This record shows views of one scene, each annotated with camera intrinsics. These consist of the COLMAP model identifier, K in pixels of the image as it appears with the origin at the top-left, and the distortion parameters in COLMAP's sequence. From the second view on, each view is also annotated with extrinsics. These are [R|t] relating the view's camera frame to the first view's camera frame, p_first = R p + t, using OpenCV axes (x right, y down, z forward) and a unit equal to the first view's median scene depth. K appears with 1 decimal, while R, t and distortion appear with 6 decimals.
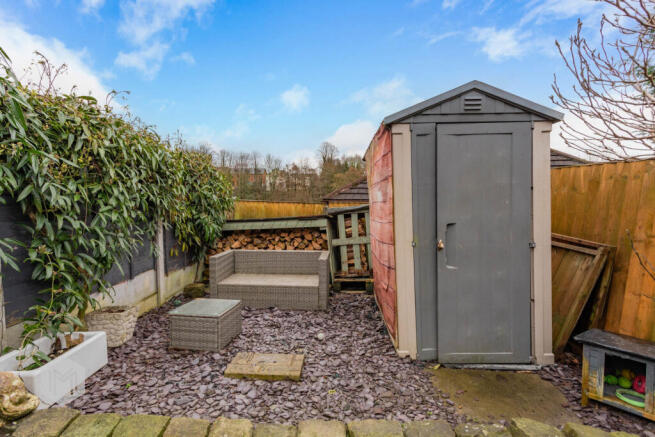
lens RADIAL K [[312.8, 0, 323.9], [0, 312.8, 220.9], [0, 0, 1]] dist [-0.001545, 0.000309]
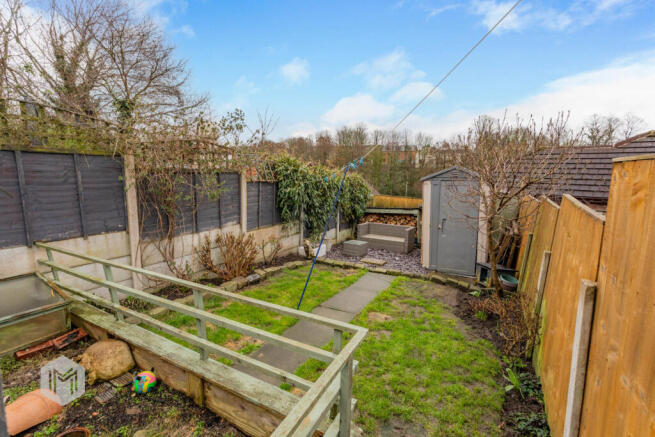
lens RADIAL K [[312.8, 0, 326.0], [0, 312.8, 218.0], [0, 0, 1]] dist [-0.001545, 0.000309]
pose [[0.893248, 0.072744, -0.443640, 0.347218], [-0.039755, 0.995737, 0.083228, -0.091961], [0.447803, -0.056707, 0.892332, -0.907162]]
